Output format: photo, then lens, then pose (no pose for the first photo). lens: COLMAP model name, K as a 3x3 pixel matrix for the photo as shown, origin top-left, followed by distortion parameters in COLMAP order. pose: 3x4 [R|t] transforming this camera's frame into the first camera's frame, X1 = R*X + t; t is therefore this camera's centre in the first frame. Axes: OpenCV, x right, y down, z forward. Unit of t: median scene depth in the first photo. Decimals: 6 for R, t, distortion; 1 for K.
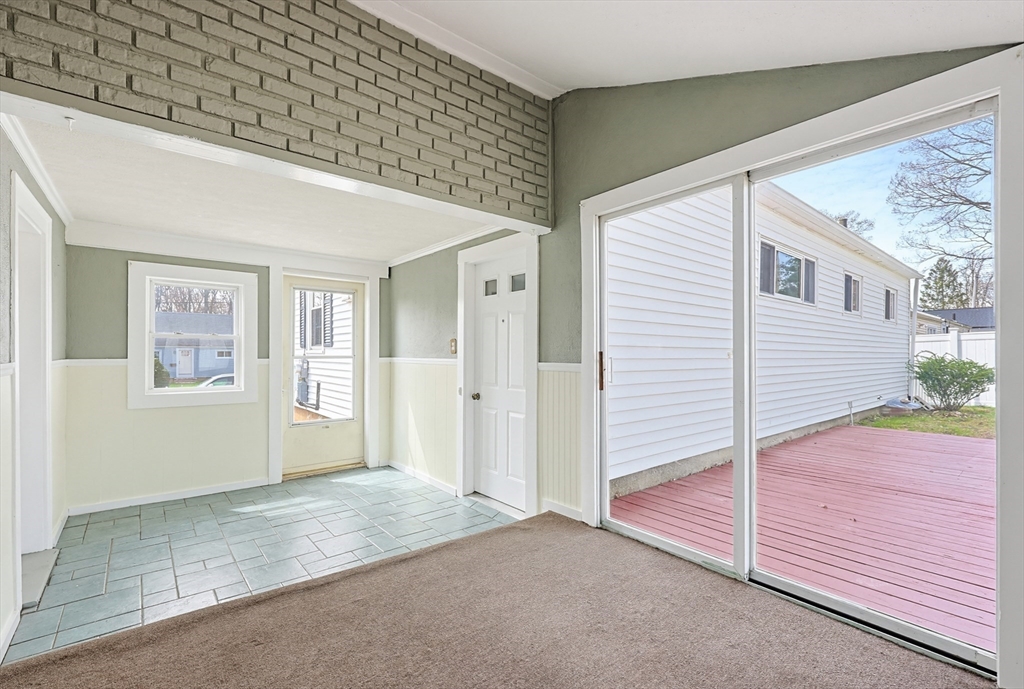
lens RADIAL K [[446.9, 0, 515.0], [0, 446.9, 350.6], [0, 0, 1]] dist [0.001301, 0.000226]
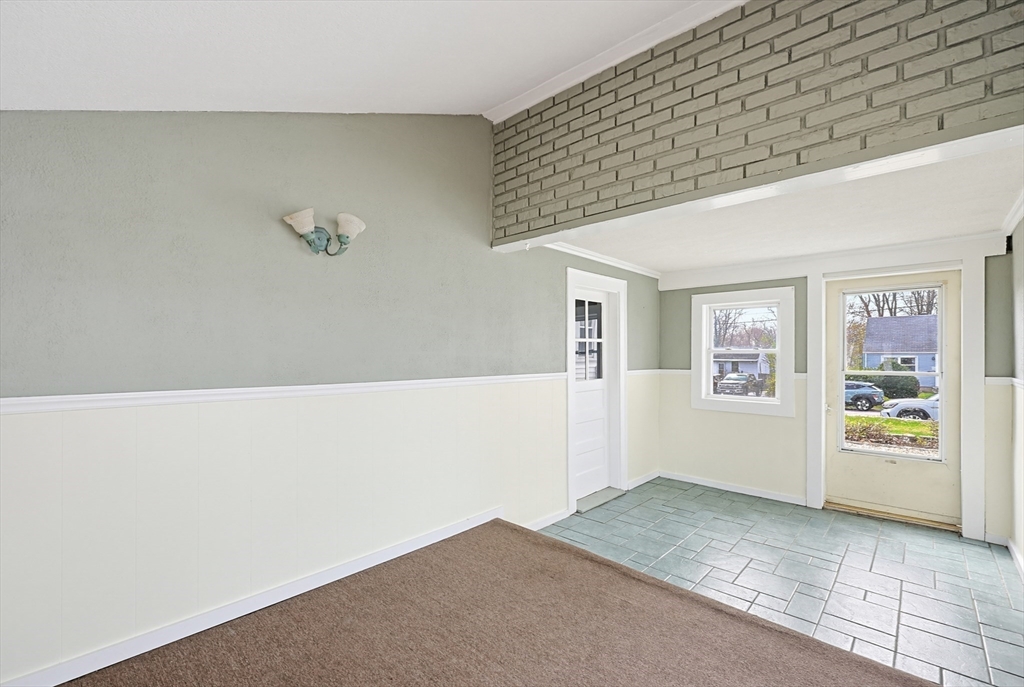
lens RADIAL K [[446.9, 0, 511.1], [0, 446.9, 351.2], [0, 0, 1]] dist [0.001301, 0.000226]
pose [[0.135069, -0.011936, -0.990764, 0.400819], [0.001022, 0.999929, -0.011907, -0.023900], [0.990836, 0.000596, 0.135072, 0.325688]]
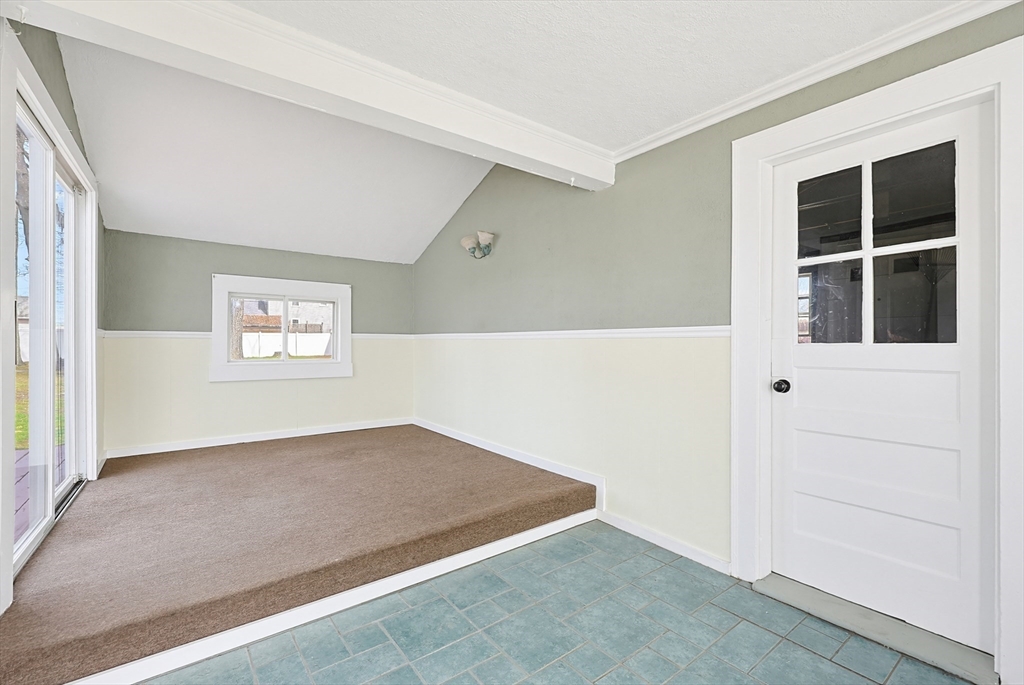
lens RADIAL K [[446.9, 0, 508.6], [0, 446.9, 343.1], [0, 0, 1]] dist [0.001301, 0.000226]
pose [[-0.999056, -0.006685, 0.042935, -0.399600], [-0.006766, 0.999976, -0.001741, 0.044812], [-0.042922, -0.002030, -0.999076, 1.277053]]
